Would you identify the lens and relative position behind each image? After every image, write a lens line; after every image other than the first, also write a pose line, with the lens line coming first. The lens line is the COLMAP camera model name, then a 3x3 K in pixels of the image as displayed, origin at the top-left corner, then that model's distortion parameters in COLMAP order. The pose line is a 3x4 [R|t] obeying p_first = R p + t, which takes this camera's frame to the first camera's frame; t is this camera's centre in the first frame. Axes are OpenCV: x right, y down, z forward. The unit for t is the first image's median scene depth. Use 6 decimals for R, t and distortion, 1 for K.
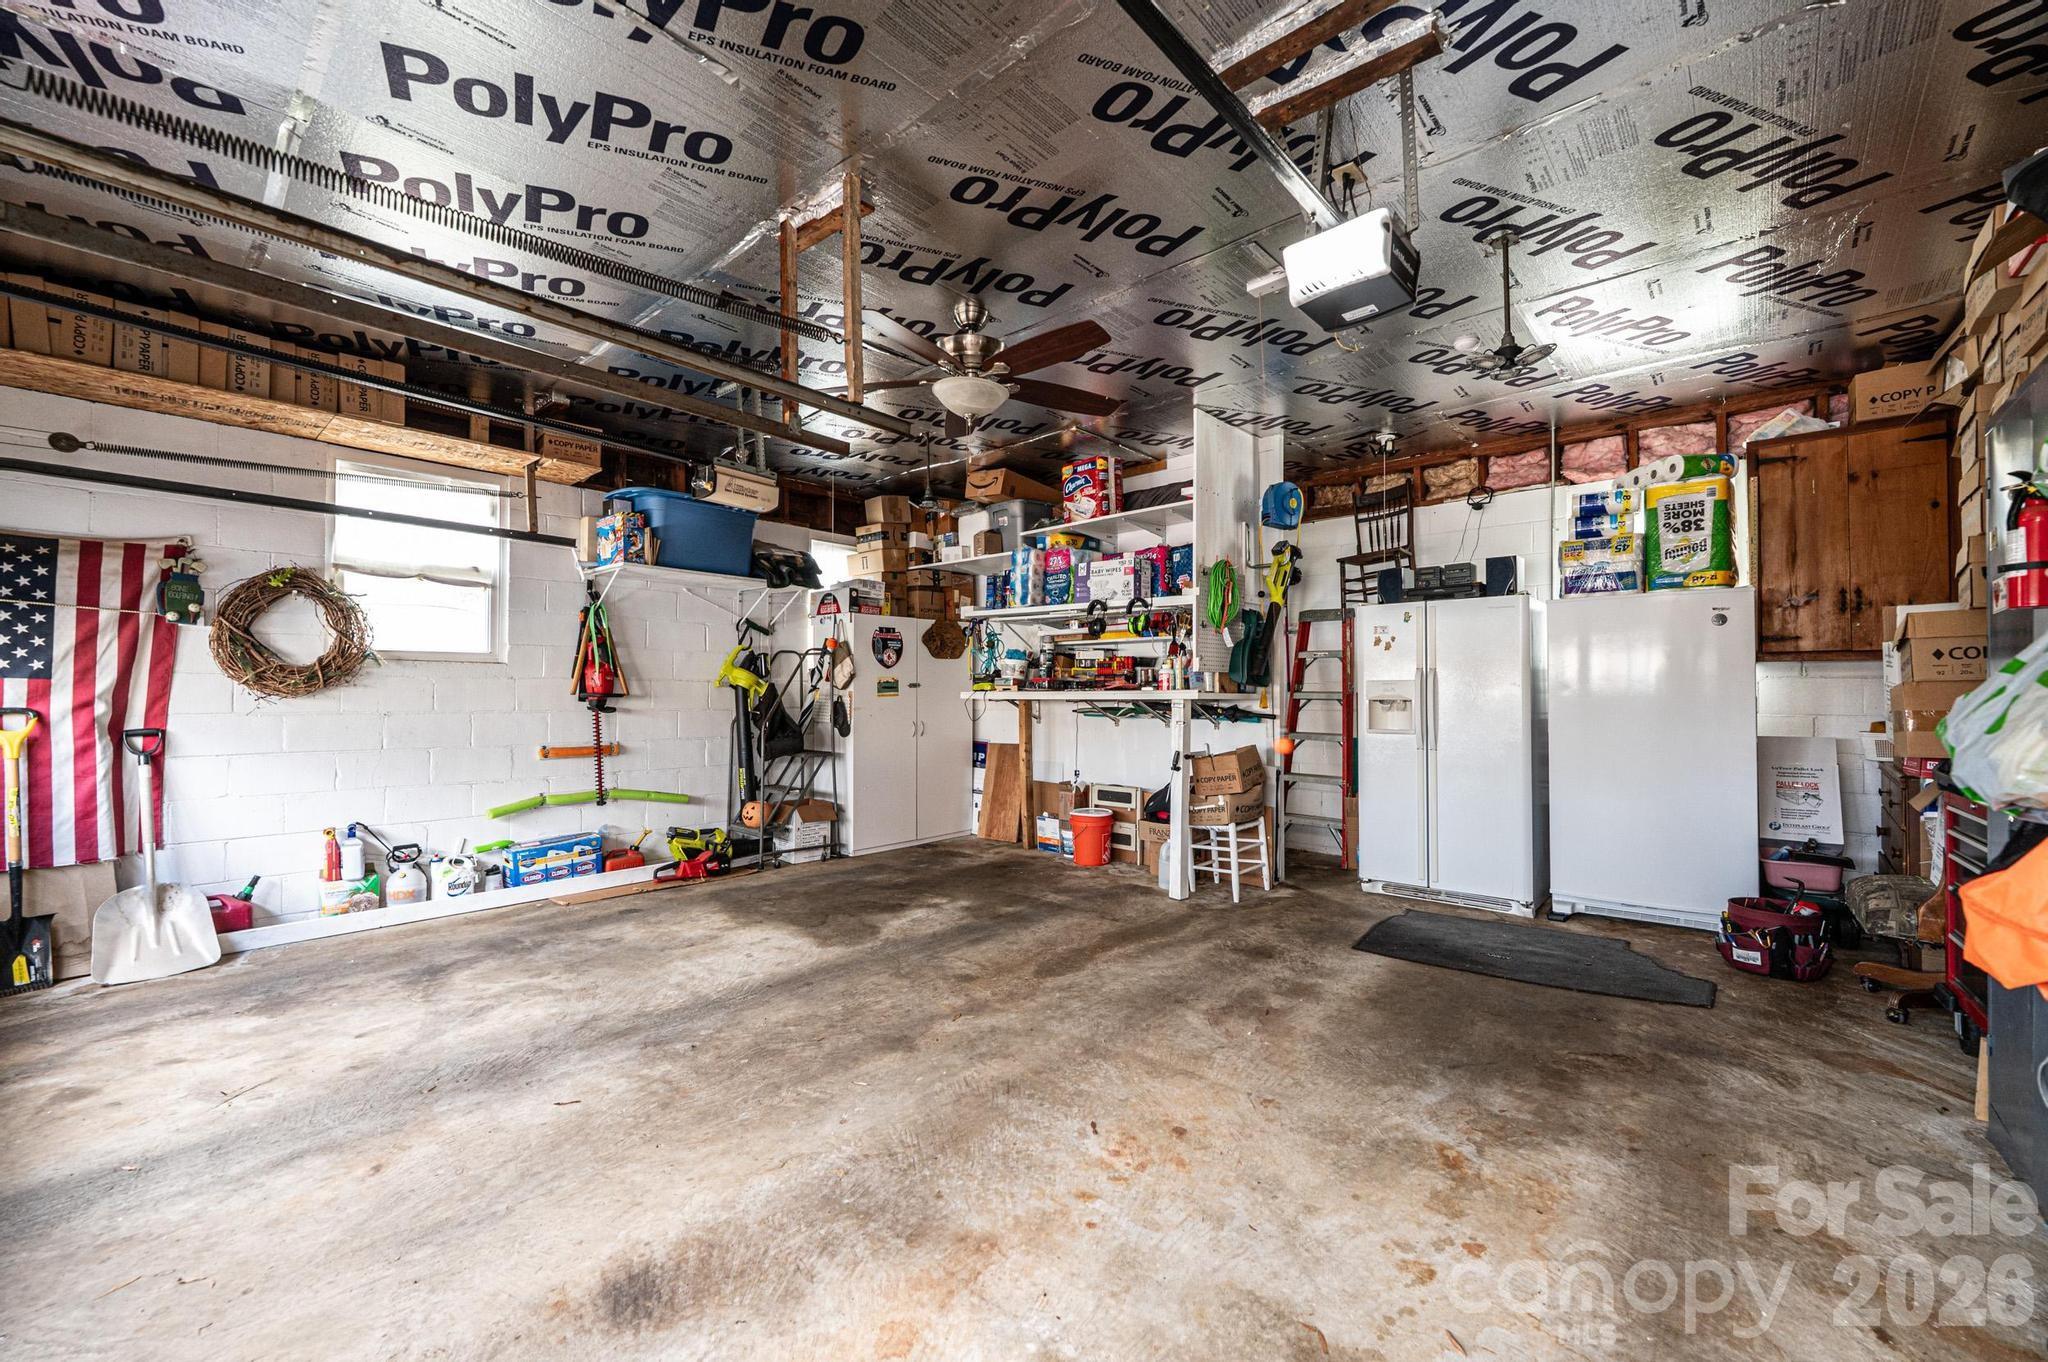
lens RADIAL K [[809.8, 0, 1028.6], [0, 809.8, 684.1], [0, 0, 1]] dist [-0.004206, 0.000975]
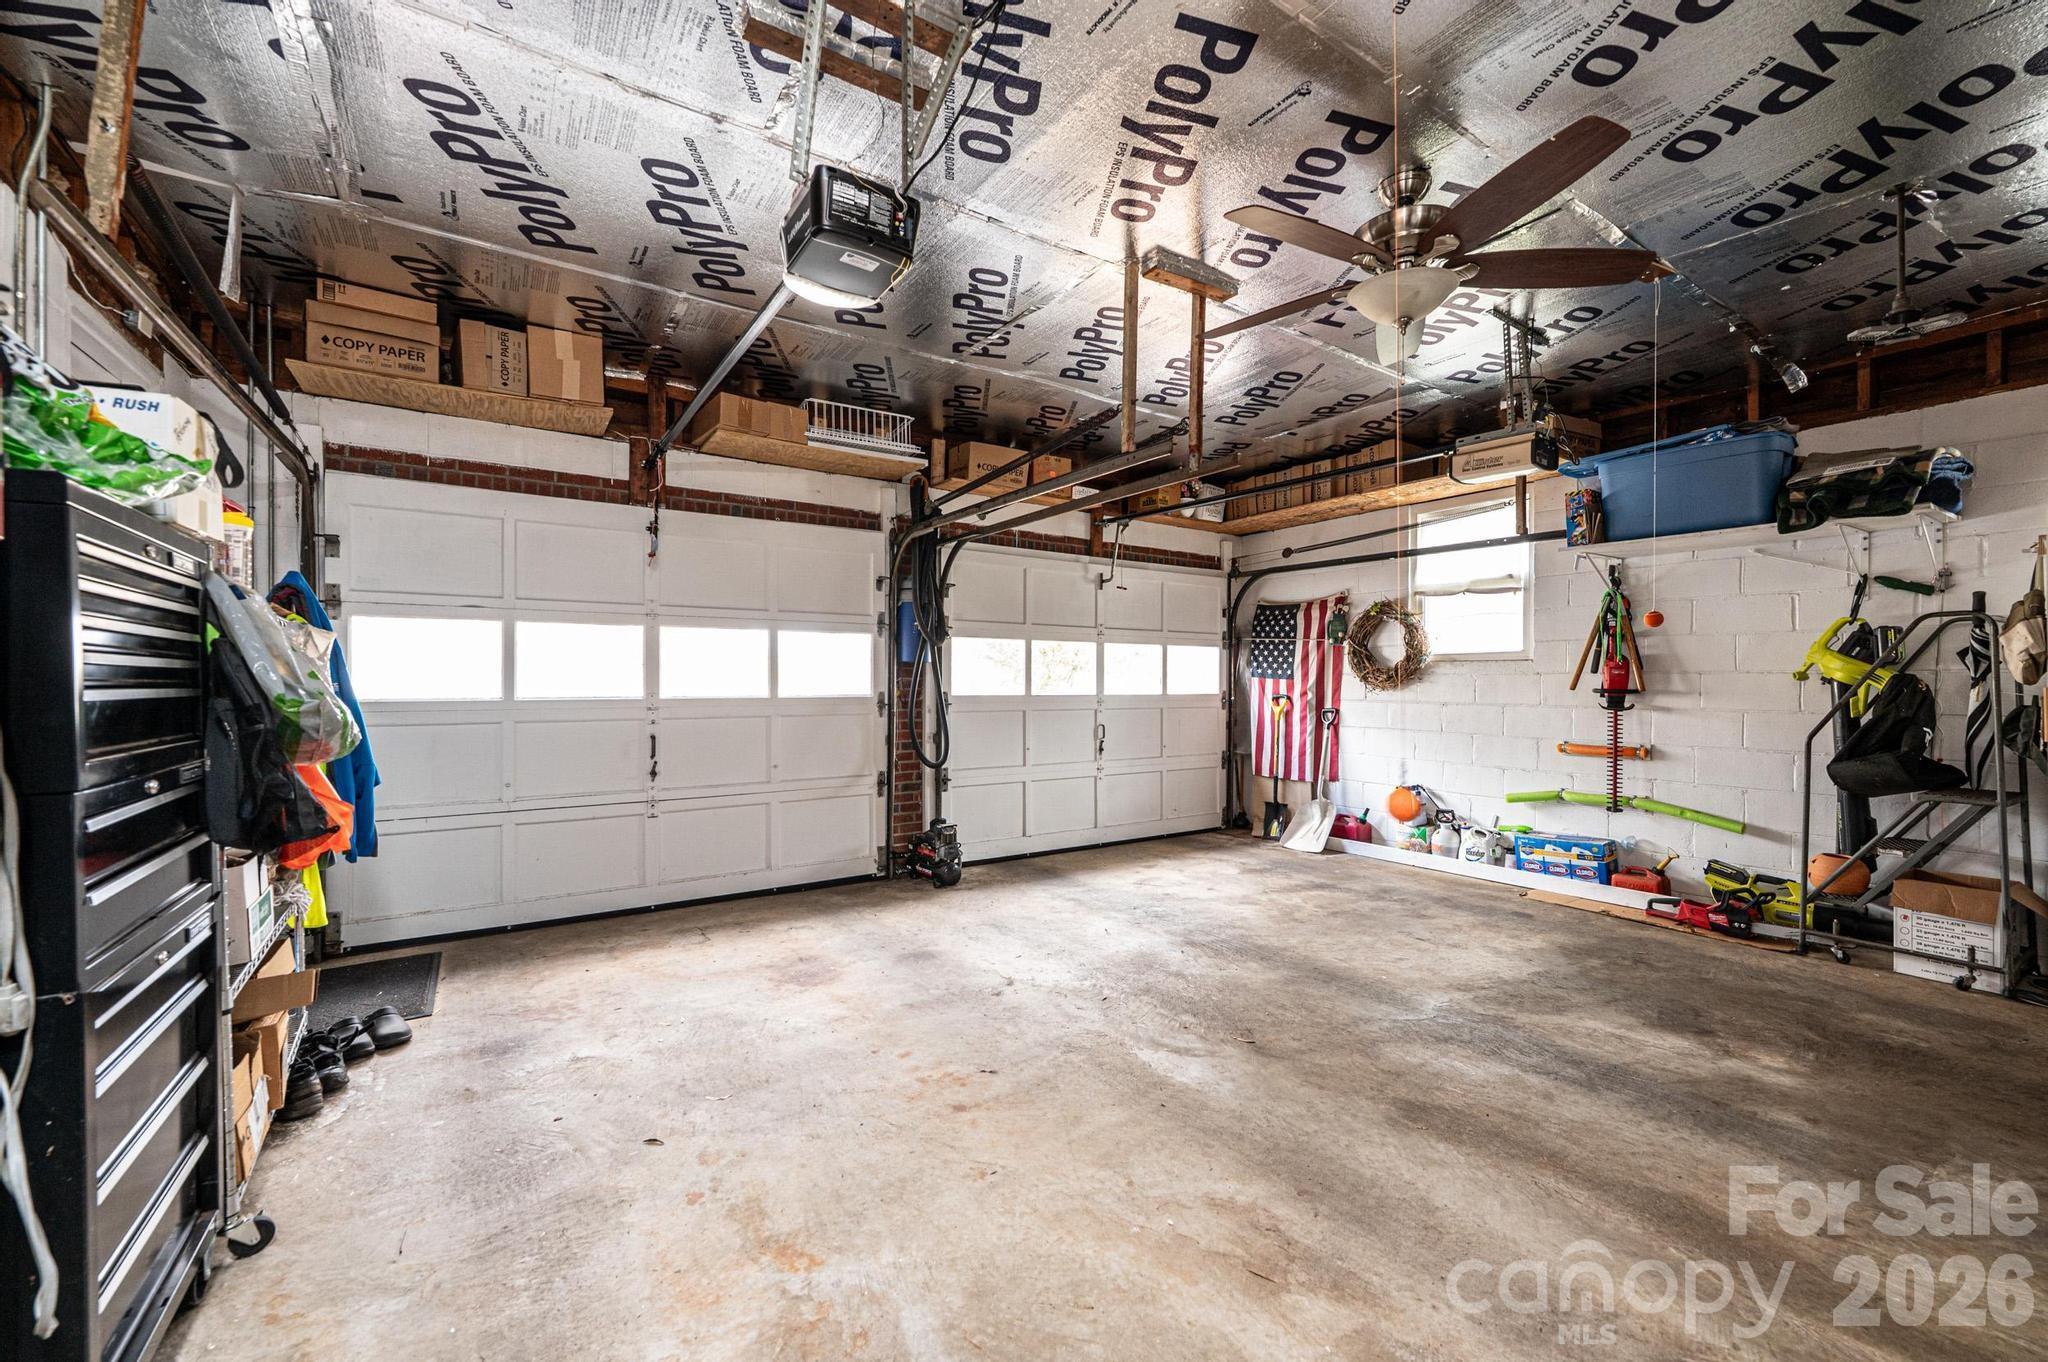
lens RADIAL K [[809.8, 0, 1026.6], [0, 809.8, 685.5], [0, 0, 1]] dist [-0.004206, 0.000975]
pose [[-0.244541, 0.001772, -0.969637, 0.633715], [0.009126, 0.999958, -0.000474, 0.002757], [0.969596, -0.008965, -0.244547, 0.720862]]
